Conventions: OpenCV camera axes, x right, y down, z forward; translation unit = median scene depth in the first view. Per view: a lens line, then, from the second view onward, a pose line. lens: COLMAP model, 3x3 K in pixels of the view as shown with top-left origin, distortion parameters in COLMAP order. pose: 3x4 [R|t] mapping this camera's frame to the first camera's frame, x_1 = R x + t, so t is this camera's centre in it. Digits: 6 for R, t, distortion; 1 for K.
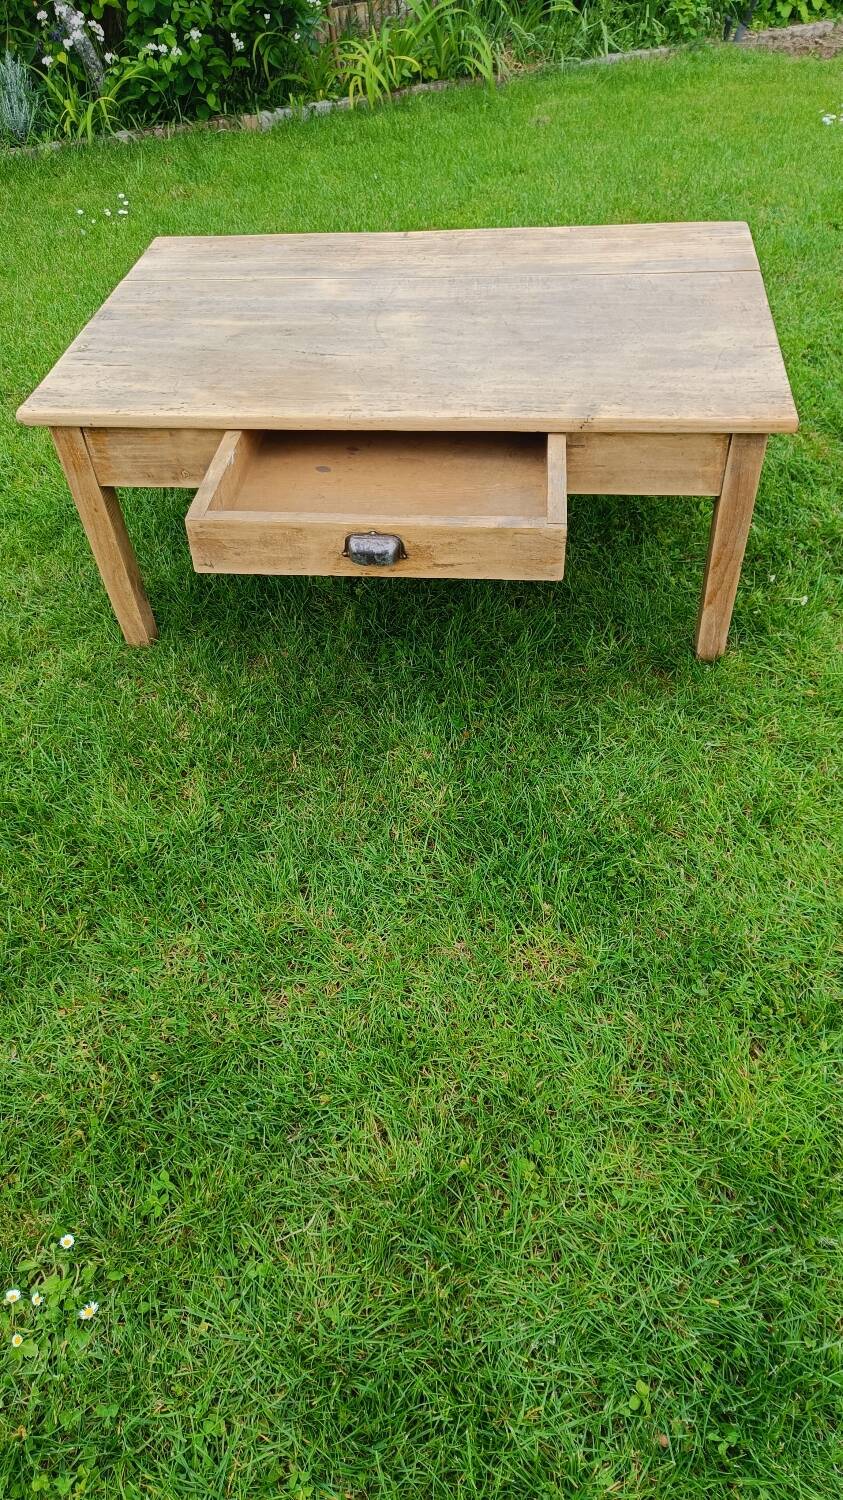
lens RADIAL K [[1054.9, 0, 419.3], [0, 1054.9, 754.2], [0, 0, 1]] dist [0.000077, 0.007986]
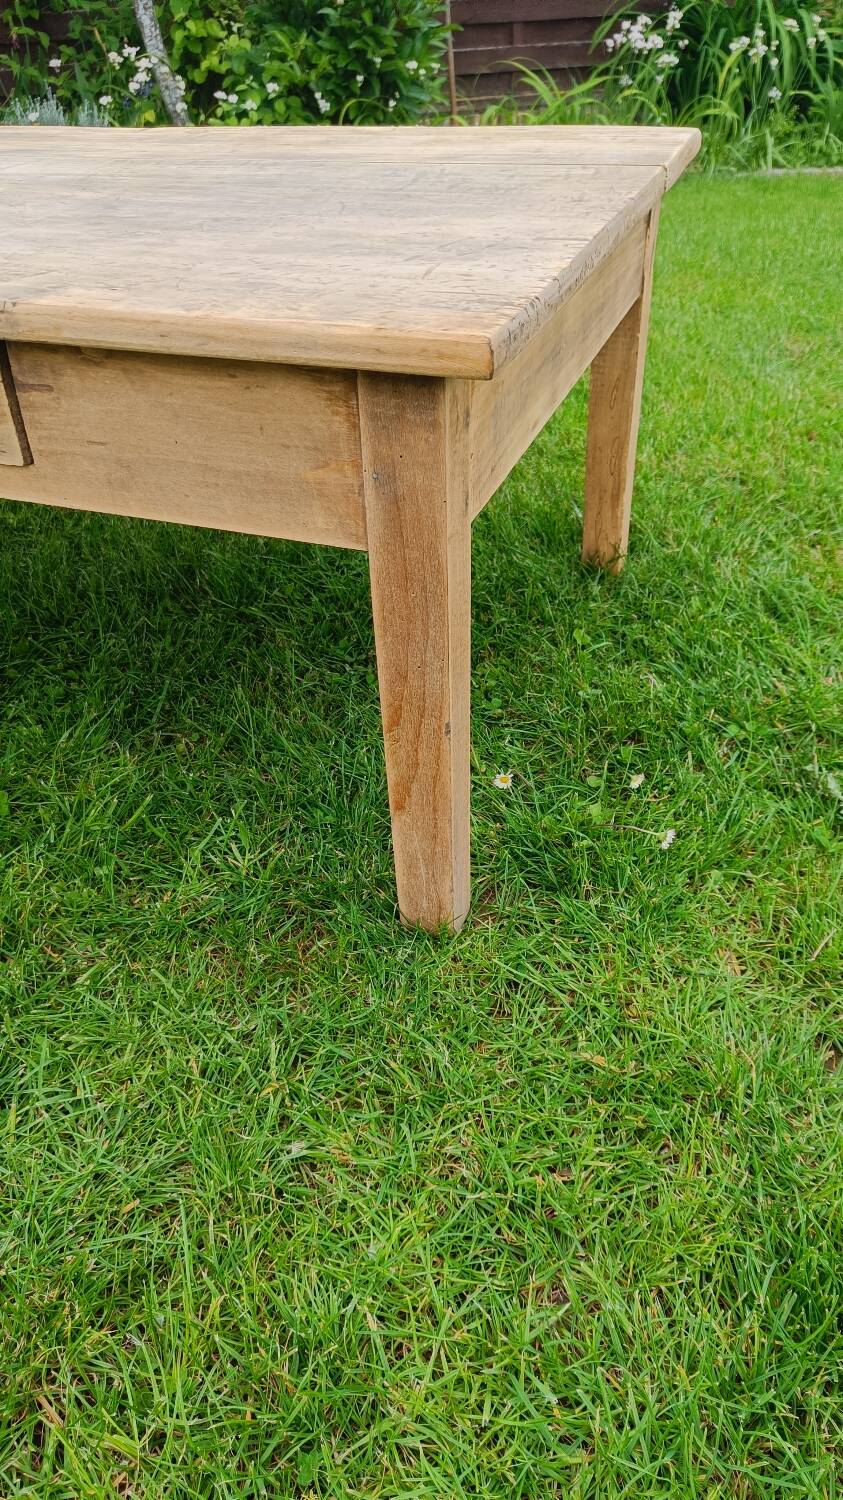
lens RADIAL K [[1058.5, 0, 419.8], [0, 1058.5, 743.6], [0, 0, 1]] dist [-0.004835, 0.004012]
pose [[0.973031, 0.160106, -0.166060, 0.356300], [-0.182850, 0.974223, -0.132117, -0.113998], [0.140627, 0.158918, 0.977225, 0.573644]]
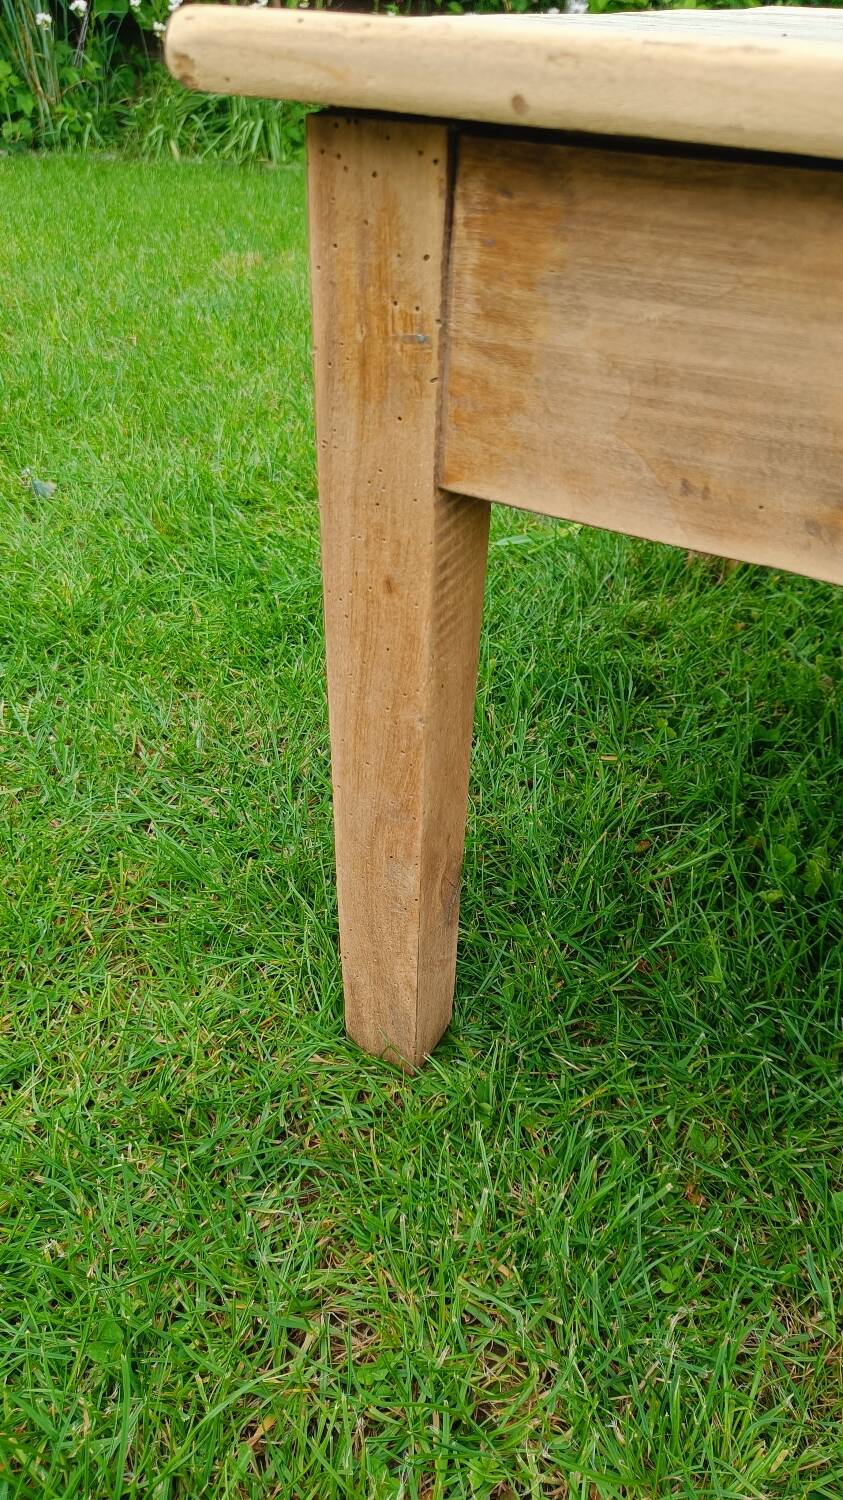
lens RADIAL K [[1067.0, 0, 424.8], [0, 1067.0, 720.8], [0, 0, 1]] dist [0.001591, -0.001292]
pose [[0.925034, 0.286006, -0.250025, -0.235612], [-0.325094, 0.936493, -0.131511, -0.177642], [0.196533, 0.202933, 0.959267, 0.794324]]
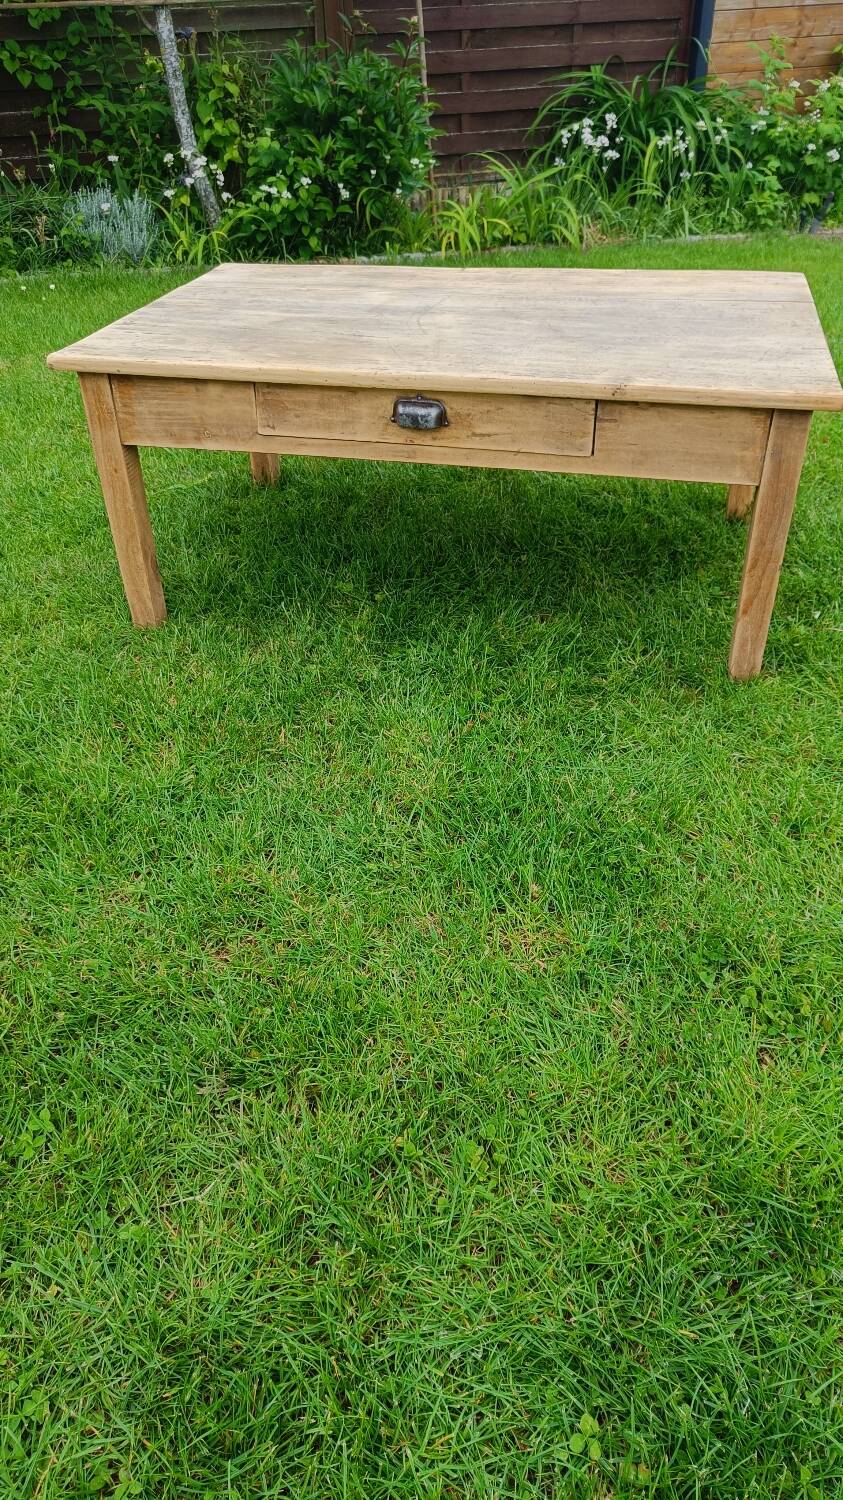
lens RADIAL K [[1054.2, 0, 416.8], [0, 1054.2, 744.5], [0, 0, 1]] dist [0.000212, 0.004634]
pose [[0.993889, 0.091596, -0.061608, 0.056479], [-0.101024, 0.979688, -0.173219, 0.162569], [0.044491, 0.178384, 0.982955, 0.095927]]
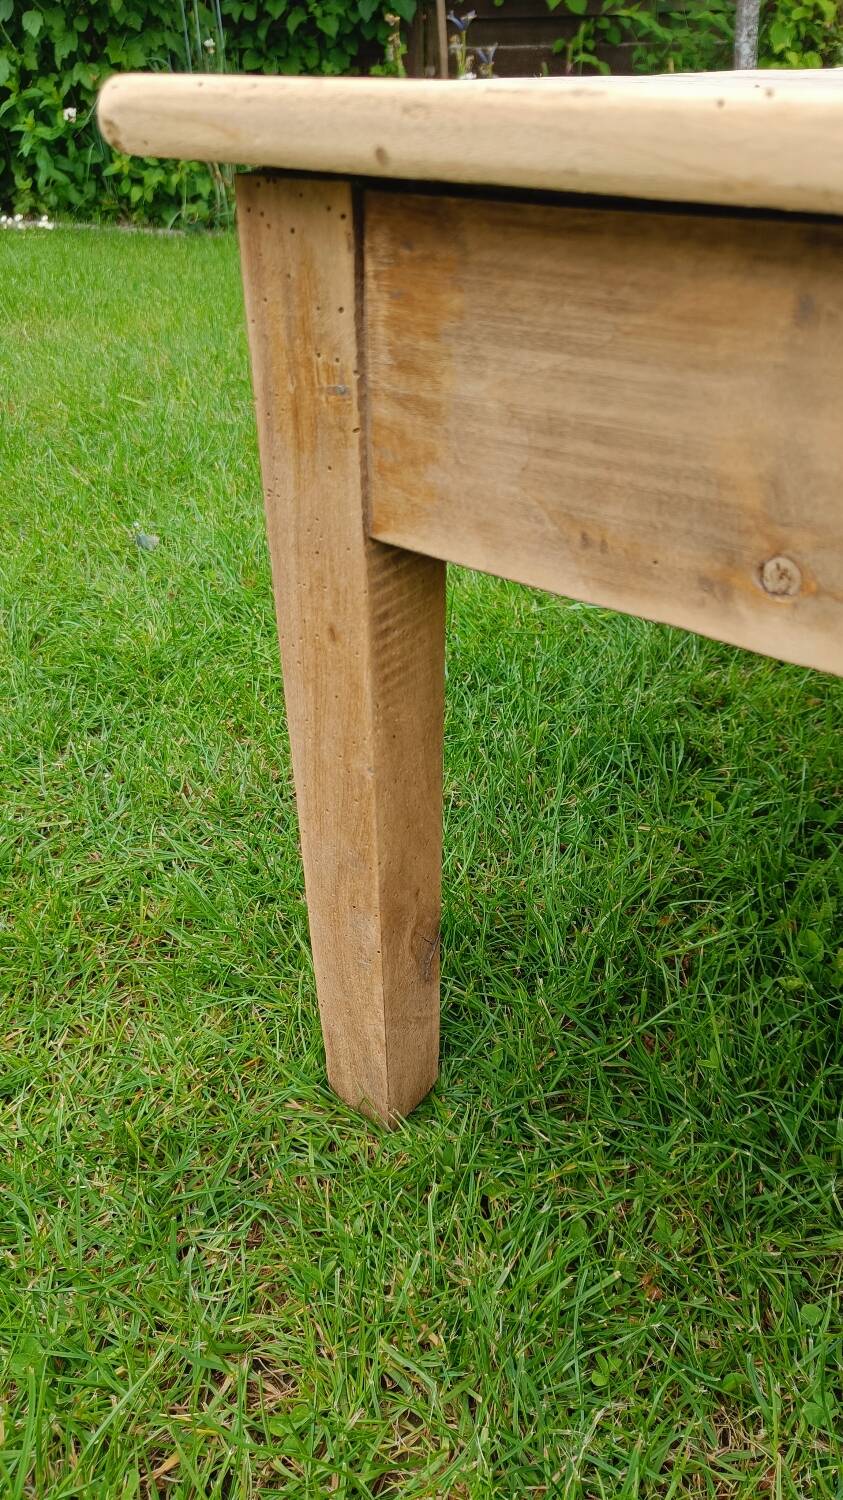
lens RADIAL K [[1064.9, 0, 421.5], [0, 1064.9, 750.0], [0, 0, 1]] dist [-0.003001, 0.004716]
pose [[0.861406, 0.325551, -0.389868, -0.190837], [-0.394780, 0.912090, -0.110637, -0.192289], [0.319577, 0.249215, 0.914200, 0.808719]]
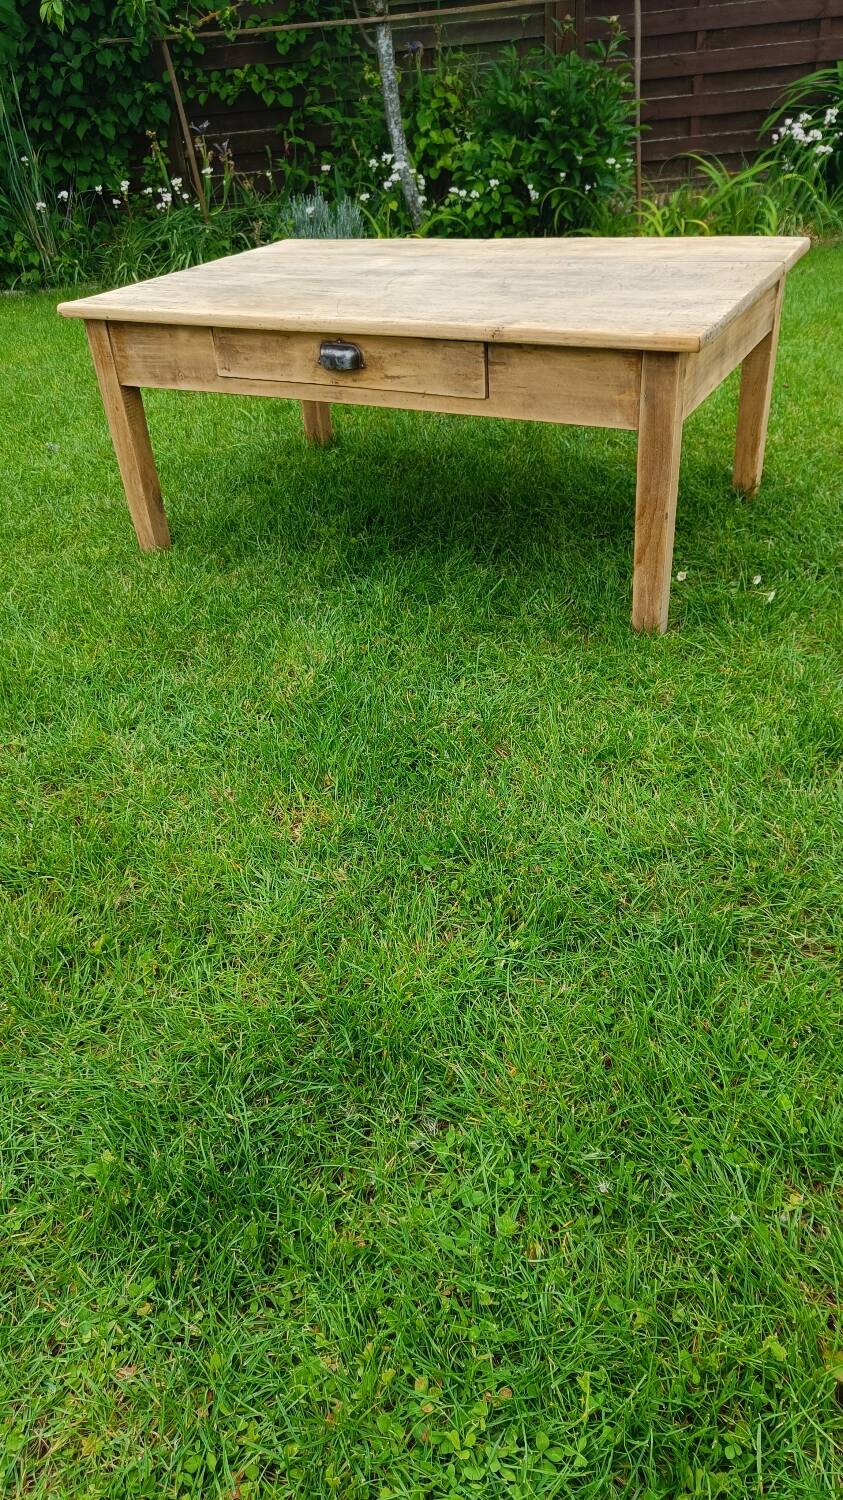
lens RADIAL K [[1054.9, 0, 419.3], [0, 1054.9, 754.2], [0, 0, 1]] dist [0.000077, 0.007986]
pose [[0.933769, 0.196743, -0.298943, 0.411839], [-0.247159, 0.958646, -0.141104, 0.205343], [0.258819, 0.205645, 0.943781, 0.097878]]
